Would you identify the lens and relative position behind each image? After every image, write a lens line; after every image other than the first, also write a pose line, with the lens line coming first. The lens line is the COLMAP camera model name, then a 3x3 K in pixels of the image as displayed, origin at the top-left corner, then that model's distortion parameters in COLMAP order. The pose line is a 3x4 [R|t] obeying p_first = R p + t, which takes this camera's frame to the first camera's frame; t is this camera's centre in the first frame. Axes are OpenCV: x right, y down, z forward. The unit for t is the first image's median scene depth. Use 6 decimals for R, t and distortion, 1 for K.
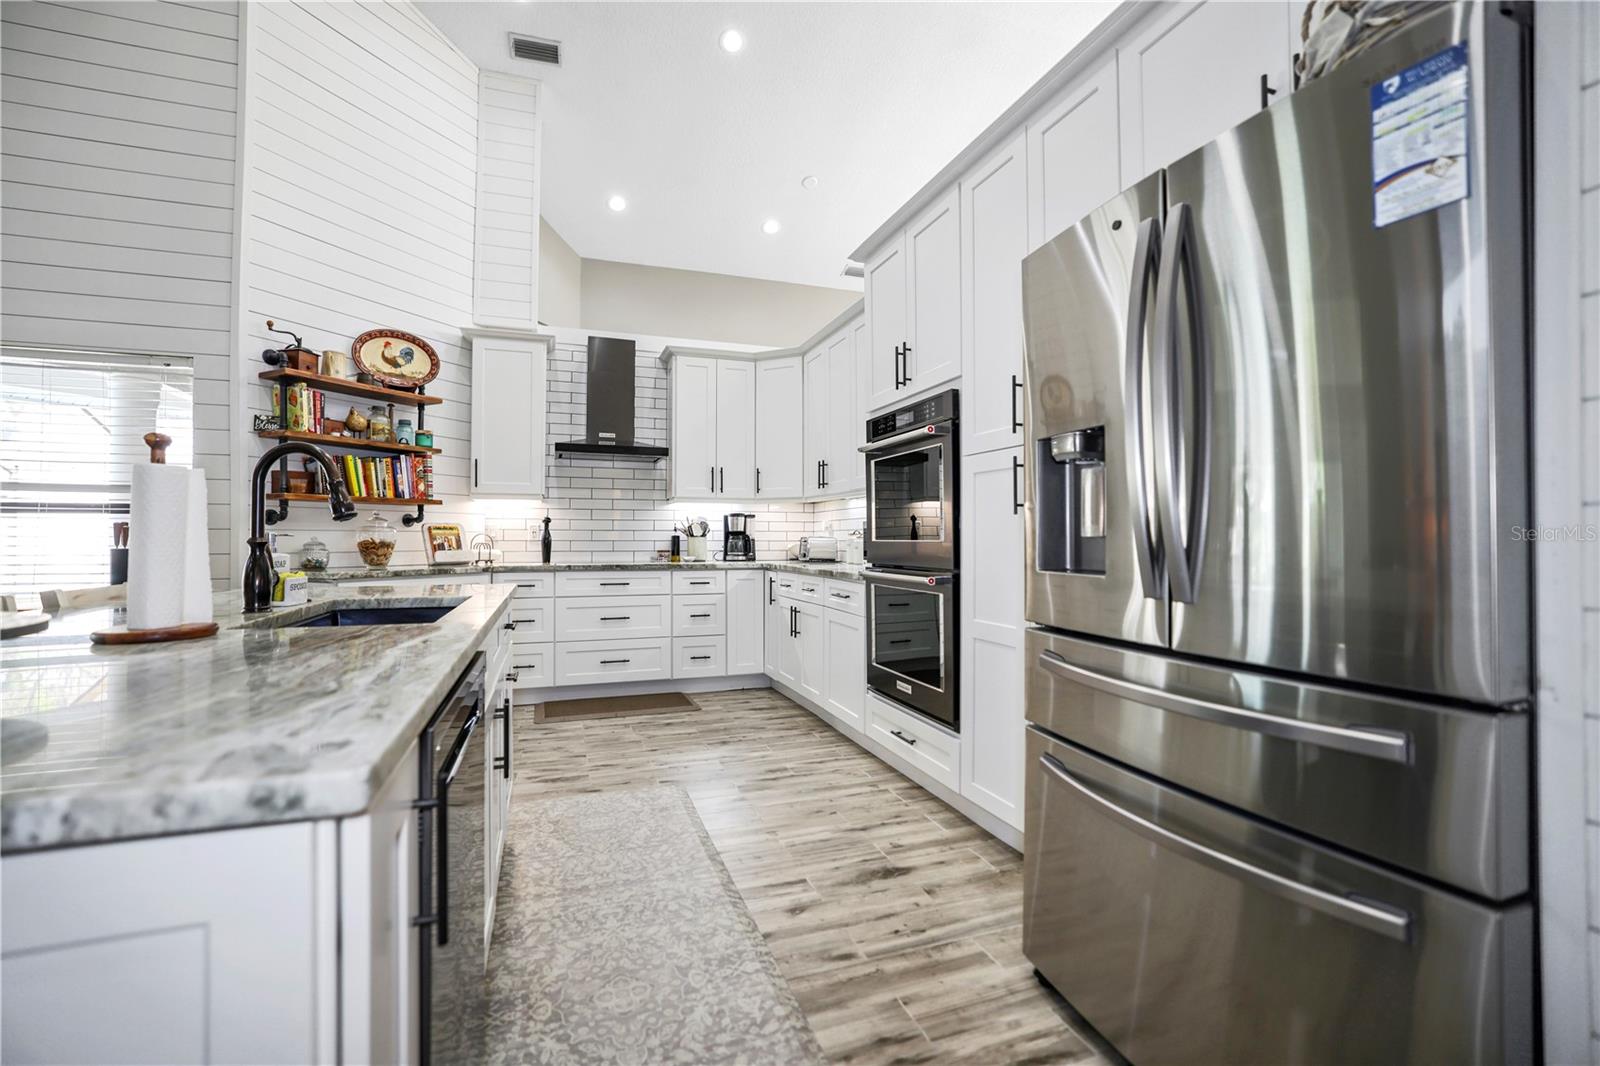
lens RADIAL K [[679.7, 0, 786.2], [0, 679.7, 529.1], [0, 0, 1]] dist [-0.026725, 0.004275]
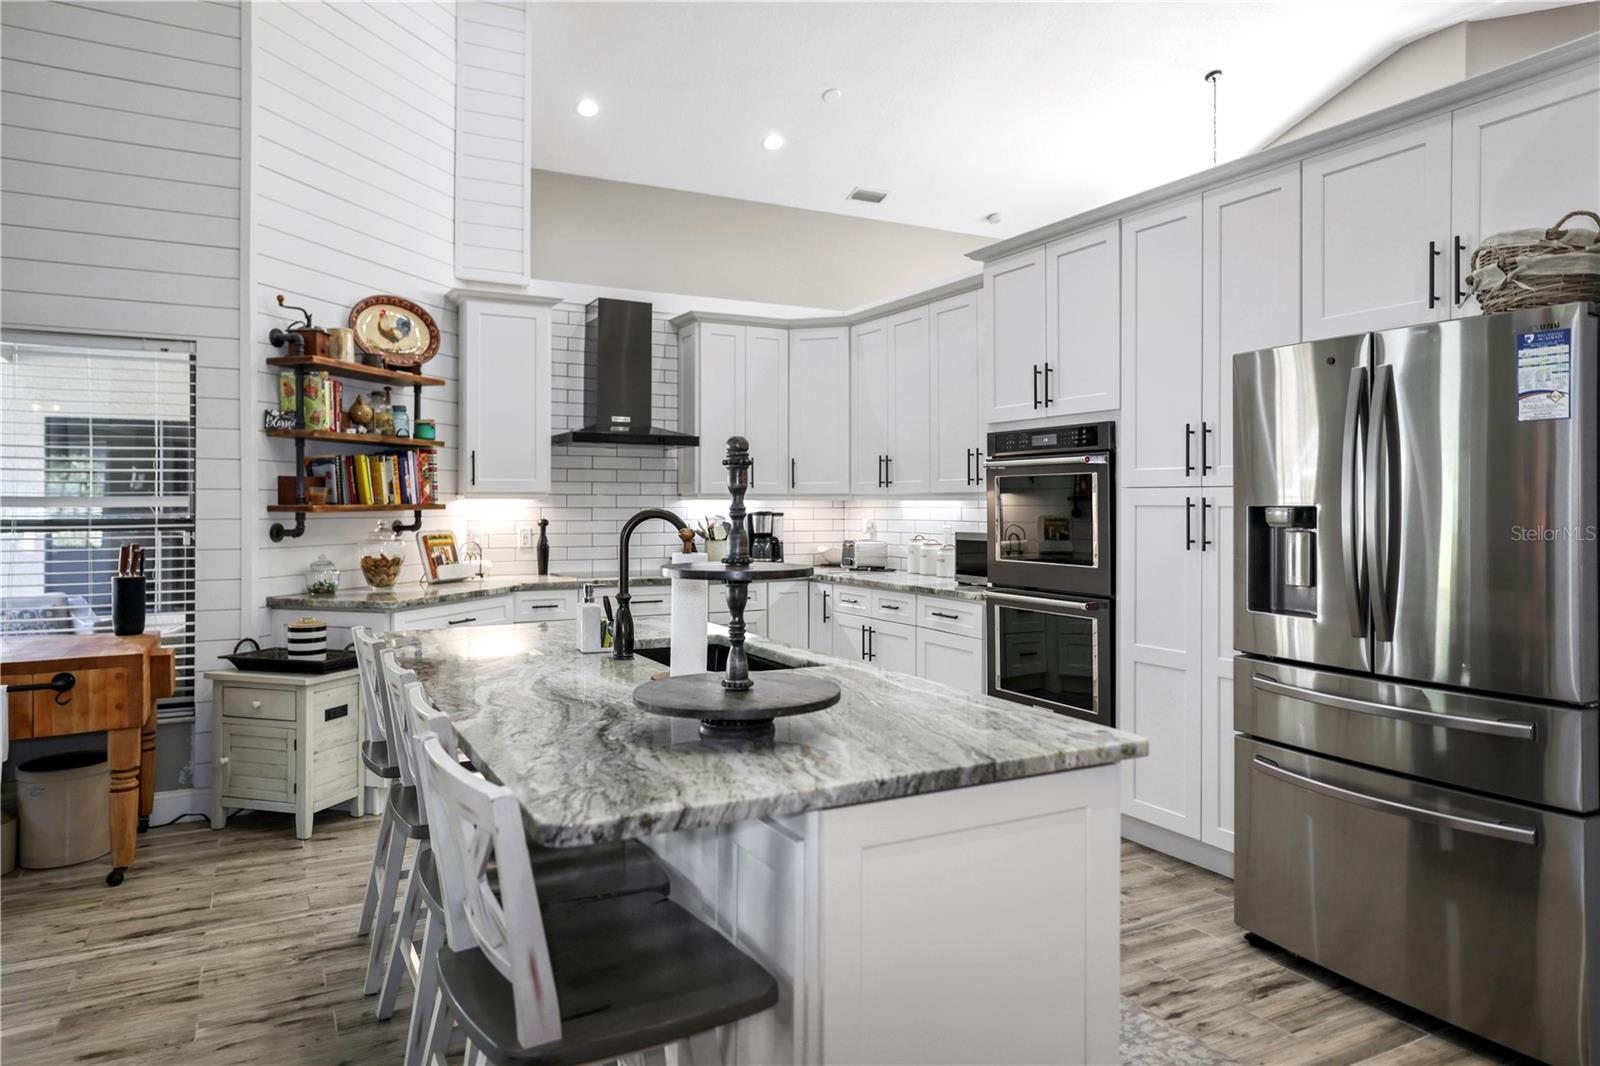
lens RADIAL K [[1008.1, 0, 783.1], [0, 1008.1, 498.0], [0, 0, 1]] dist [0.009754, 0.000369]
pose [[0.989294, 0.001225, 0.145933, -0.355515], [-0.002195, 0.999977, 0.006488, -0.073864], [-0.145922, -0.006739, 0.989273, -0.339187]]
